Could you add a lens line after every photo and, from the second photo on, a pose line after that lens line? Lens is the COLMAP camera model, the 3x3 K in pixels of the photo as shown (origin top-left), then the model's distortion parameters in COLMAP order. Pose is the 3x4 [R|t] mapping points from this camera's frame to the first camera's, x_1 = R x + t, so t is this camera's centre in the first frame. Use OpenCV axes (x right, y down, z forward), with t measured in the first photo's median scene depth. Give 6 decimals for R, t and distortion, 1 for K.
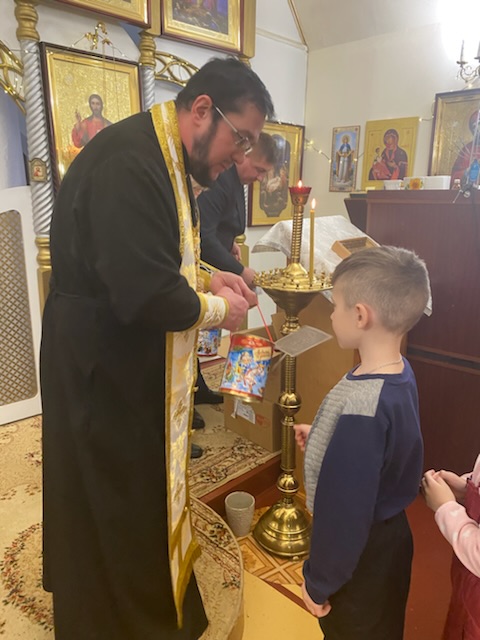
lens RADIAL K [[486.1, 0, 234.7], [0, 486.1, 321.4], [0, 0, 1]] dist [0.014715, -0.013786]
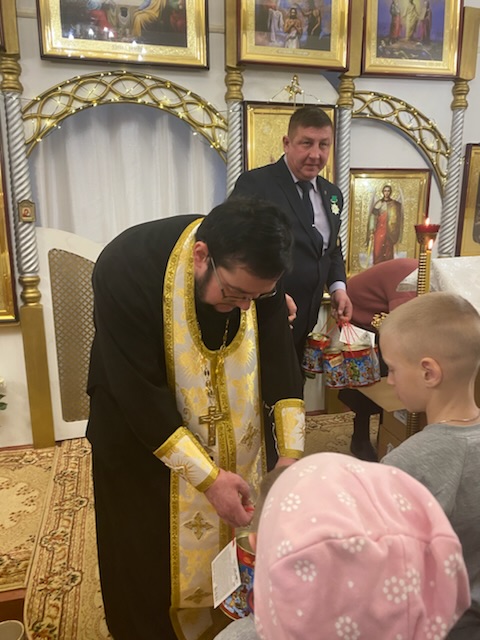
lens RADIAL K [[486.1, 0, 233.9], [0, 486.1, 321.8], [0, 0, 1]] dist [0.014715, -0.013786]
pose [[0.862232, 0.087617, -0.498879, 0.203211], [-0.114068, 0.993213, -0.022712, -0.021392], [0.493503, 0.076489, 0.866374, 0.023156]]
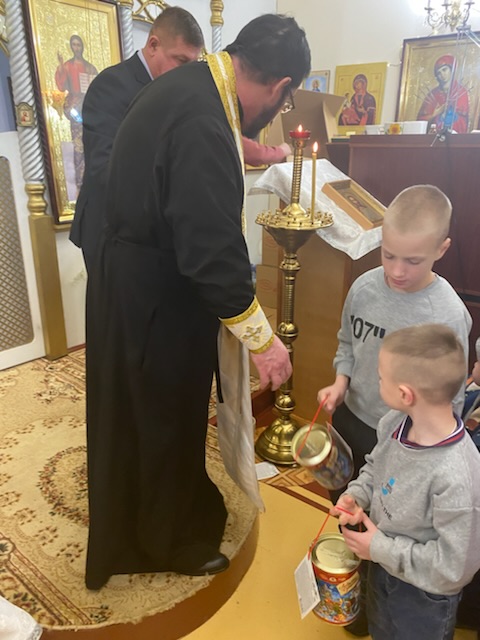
lens RADIAL K [[486.1, 0, 232.3], [0, 486.1, 321.3], [0, 0, 1]] dist [0.014715, -0.013786]
pose [[0.994849, -0.038154, 0.093909, -0.093198], [0.028582, 0.994451, 0.101248, 0.020725], [-0.097251, -0.098042, 0.990419, -0.071433]]
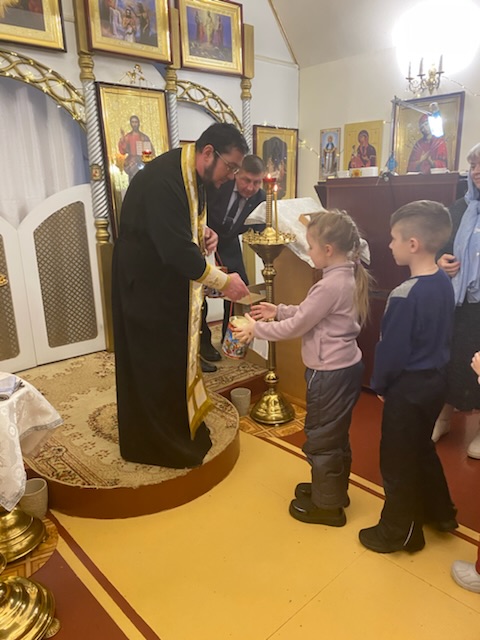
lens RADIAL K [[486.1, 0, 245.7], [0, 486.1, 322.7], [0, 0, 1]] dist [0.014715, -0.013786]
pose [[0.998939, -0.021691, -0.040622, 0.077609], [0.022237, 0.999668, 0.013052, 0.117105], [0.040325, -0.013942, 0.999089, -0.401211]]
